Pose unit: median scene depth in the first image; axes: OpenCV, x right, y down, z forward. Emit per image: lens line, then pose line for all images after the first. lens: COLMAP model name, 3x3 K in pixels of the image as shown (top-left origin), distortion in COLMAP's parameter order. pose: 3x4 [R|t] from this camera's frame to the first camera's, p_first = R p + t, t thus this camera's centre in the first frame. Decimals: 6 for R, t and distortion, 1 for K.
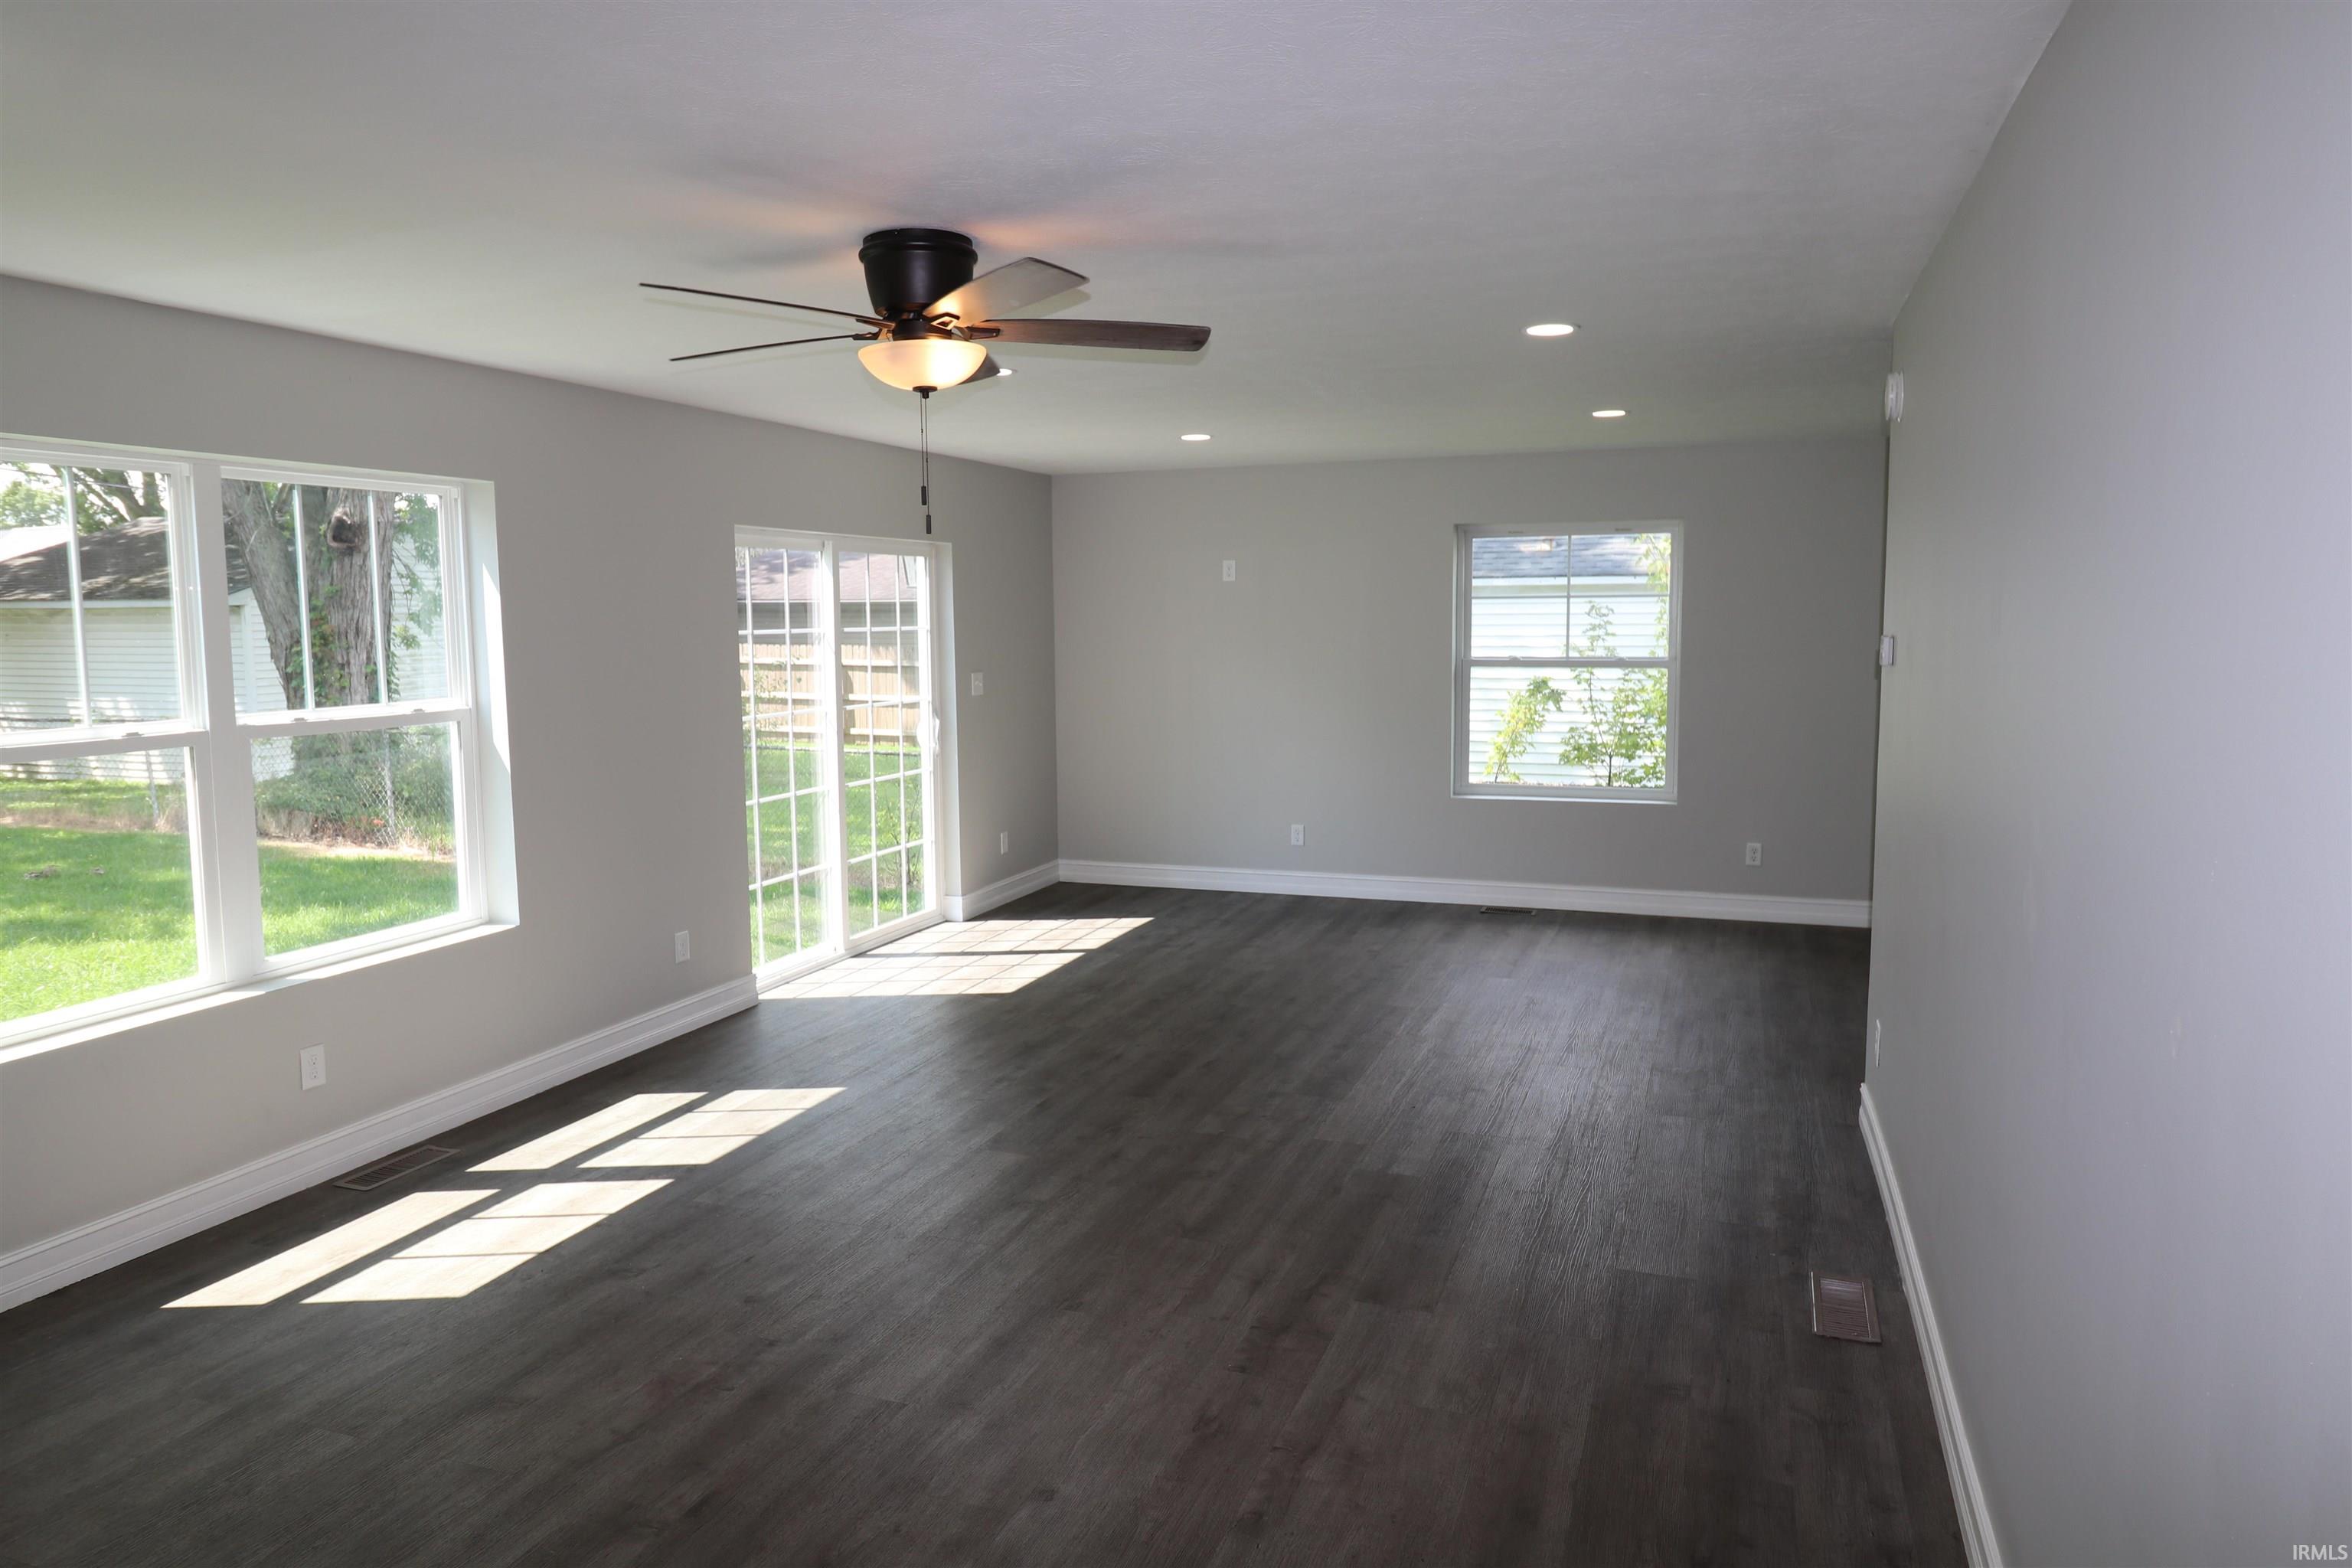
lens RADIAL K [[1499.7, 0, 1175.7], [0, 1499.7, 779.0], [0, 0, 1]] dist [0.004611, -0.002601]
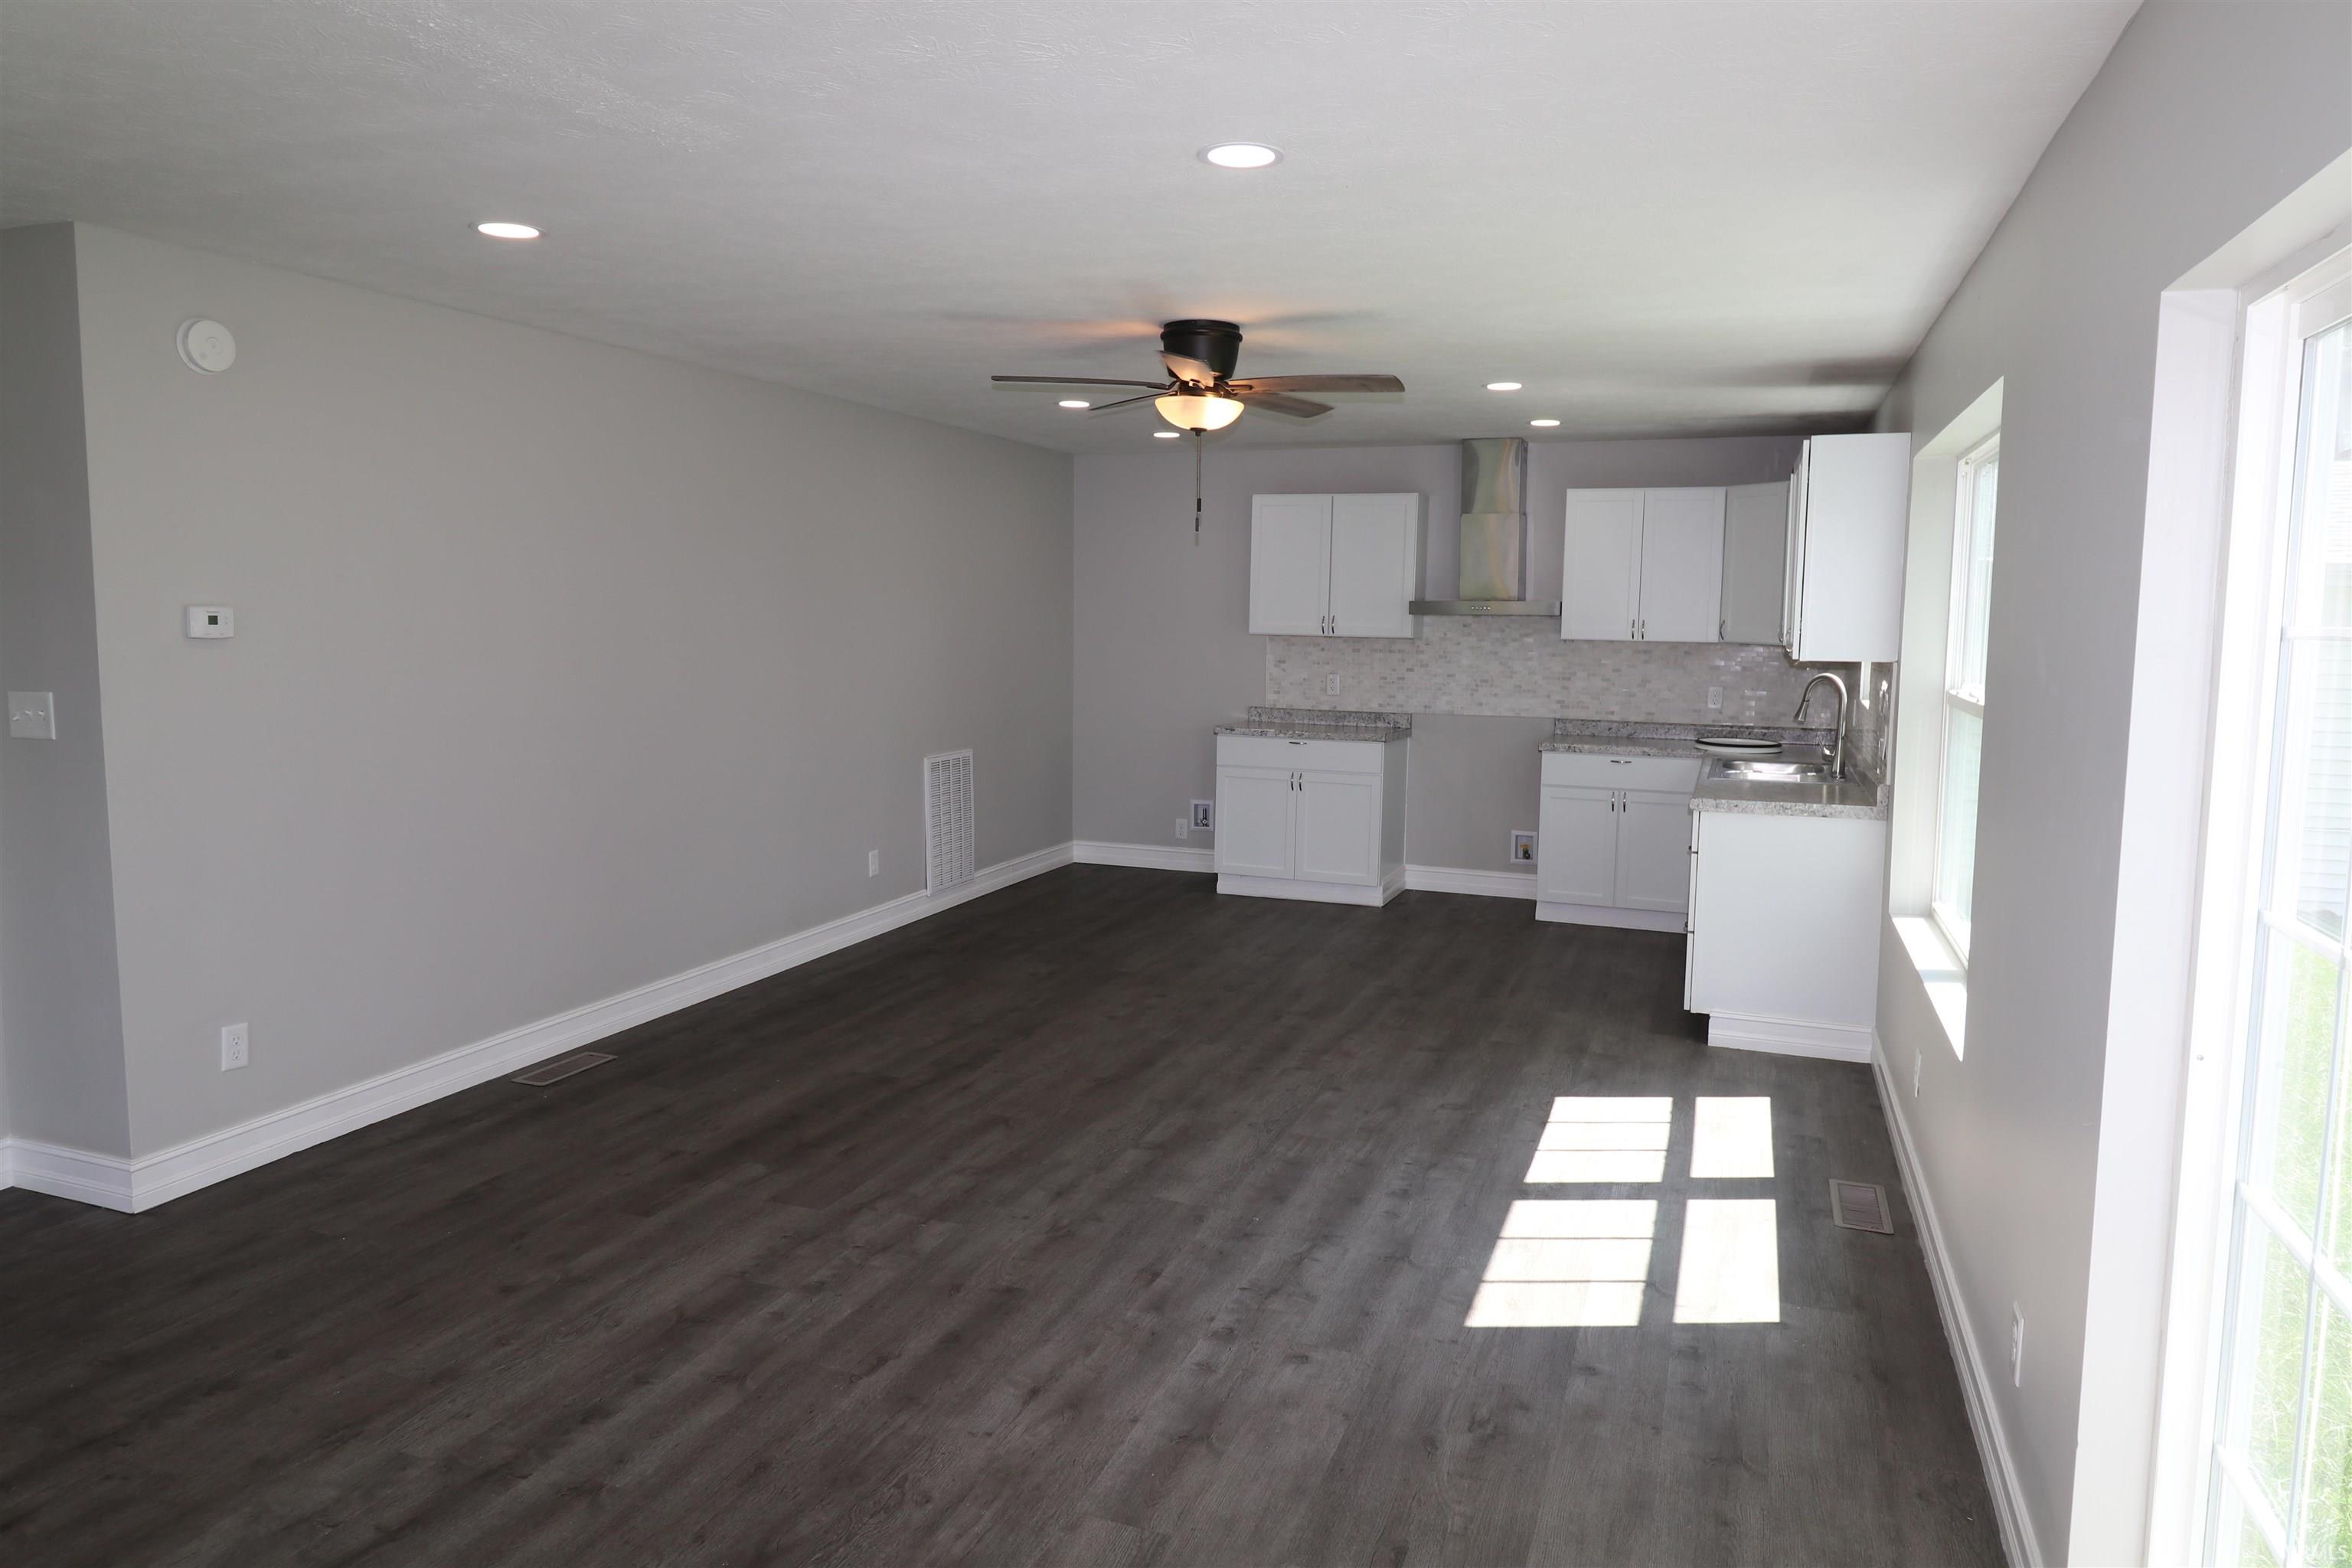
lens RADIAL K [[1499.7, 0, 1175.6], [0, 1499.7, 779.7], [0, 0, 1]] dist [0.004611, -0.002601]
pose [[-0.999991, -0.000236, 0.004180, -0.115436], [0.000719, 0.973898, 0.226986, -0.194904], [-0.004124, 0.226987, -0.973889, 1.845907]]
